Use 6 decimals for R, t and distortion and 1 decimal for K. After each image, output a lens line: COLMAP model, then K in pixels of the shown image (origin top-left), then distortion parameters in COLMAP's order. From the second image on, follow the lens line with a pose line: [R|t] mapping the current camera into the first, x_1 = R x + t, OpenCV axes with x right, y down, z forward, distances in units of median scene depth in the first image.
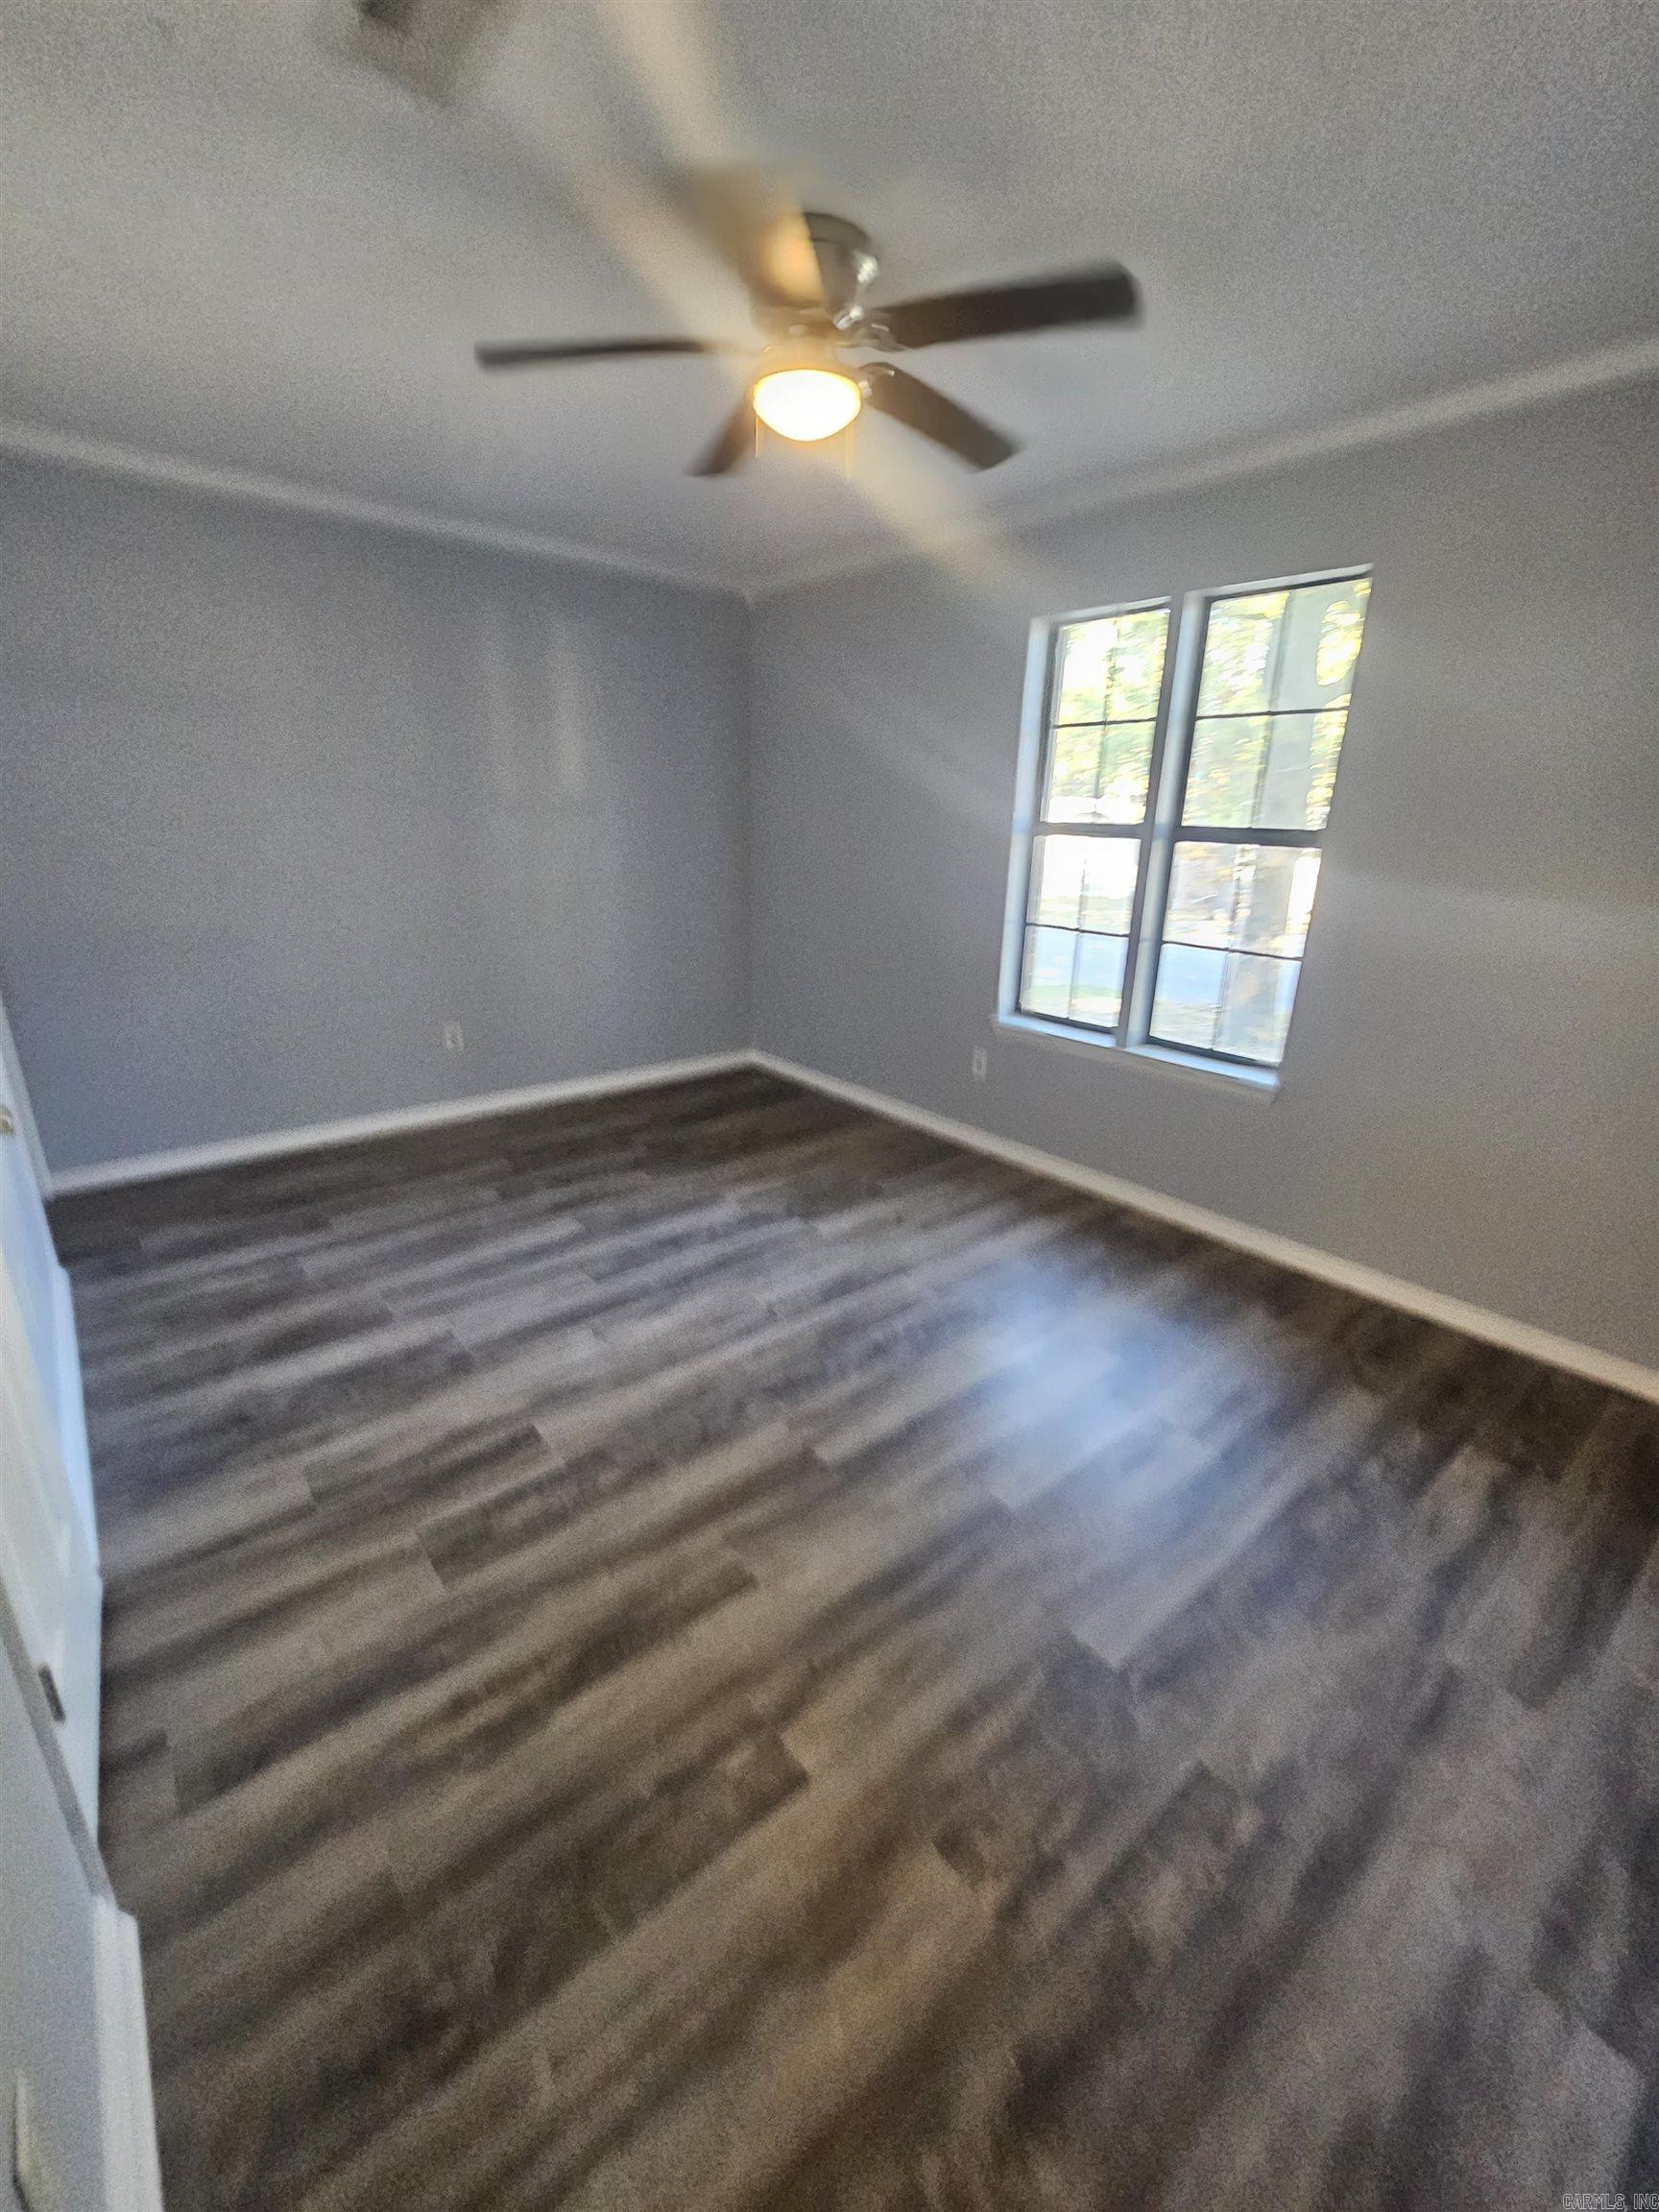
lens RADIAL K [[901.6, 0, 831.5], [0, 901.6, 1110.6], [0, 0, 1]] dist [-0.001595, 0.000001]
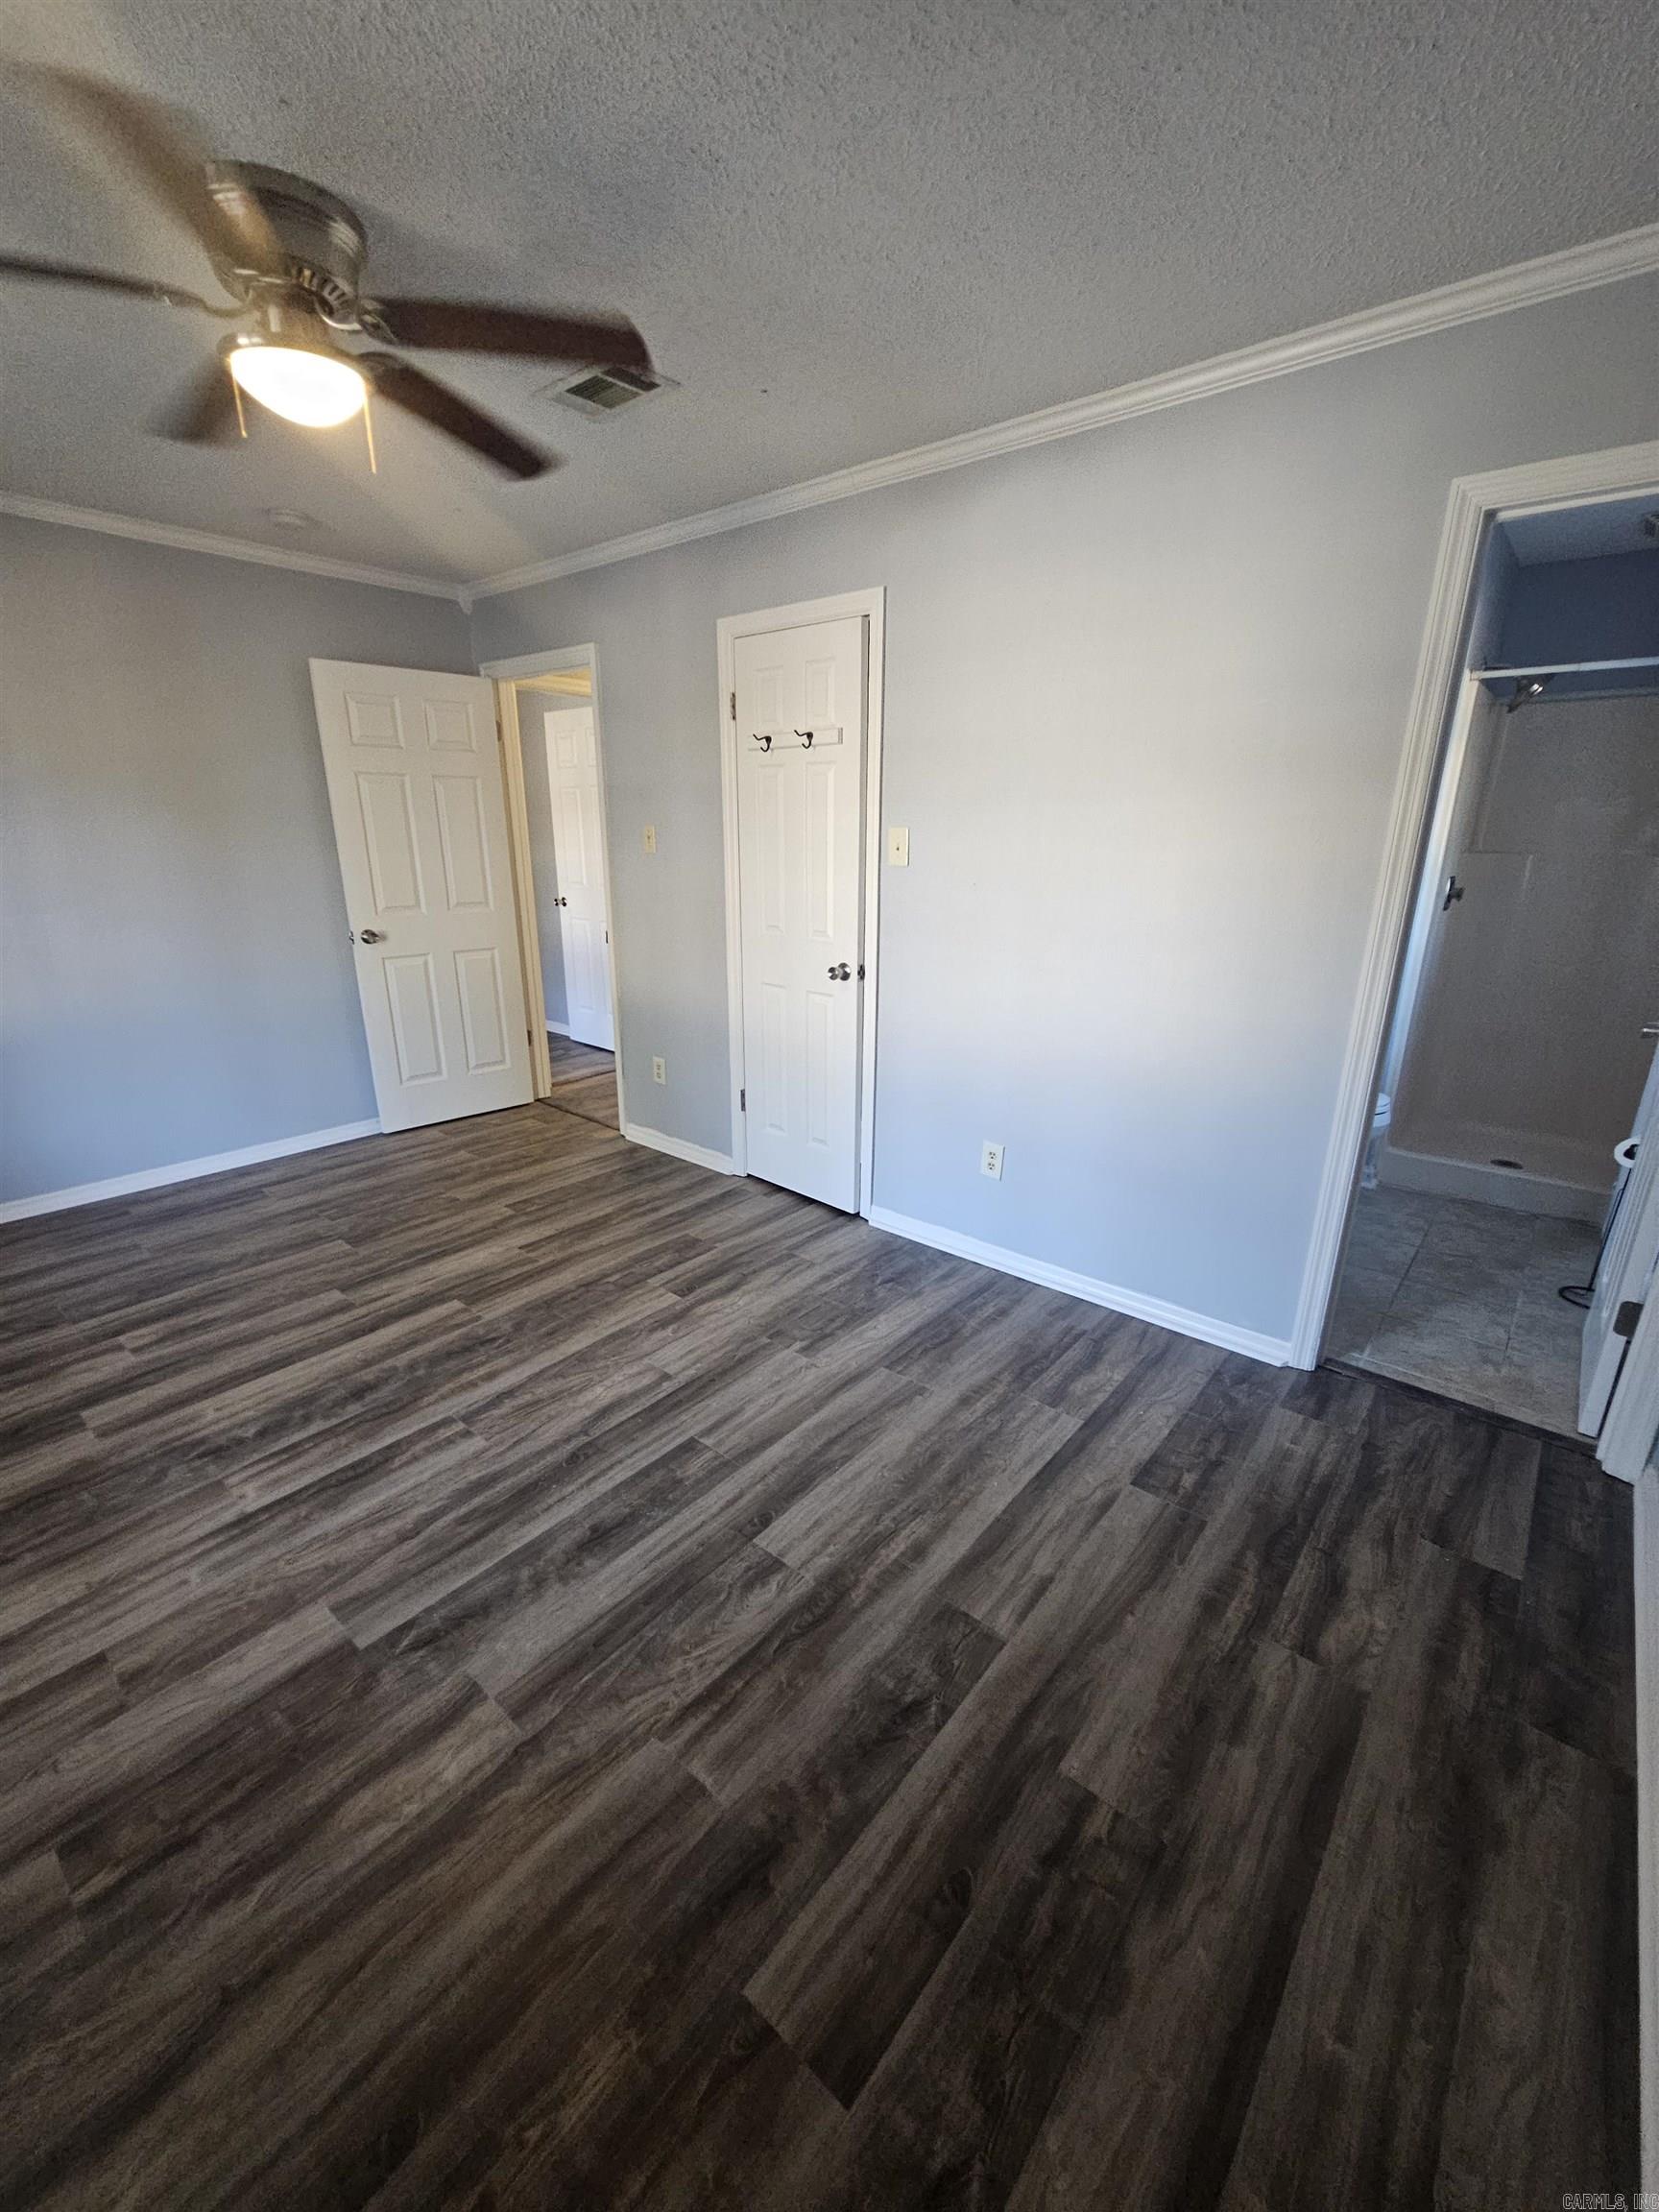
lens RADIAL K [[901.6, 0, 831.5], [0, 901.6, 1110.6], [0, 0, 1]] dist [-0.001595, 0.000001]
pose [[-0.986362, 0.019030, -0.163485, -0.320034], [-0.081922, 0.804747, 0.587937, -0.638171], [0.142753, 0.593312, -0.792214, 1.822935]]
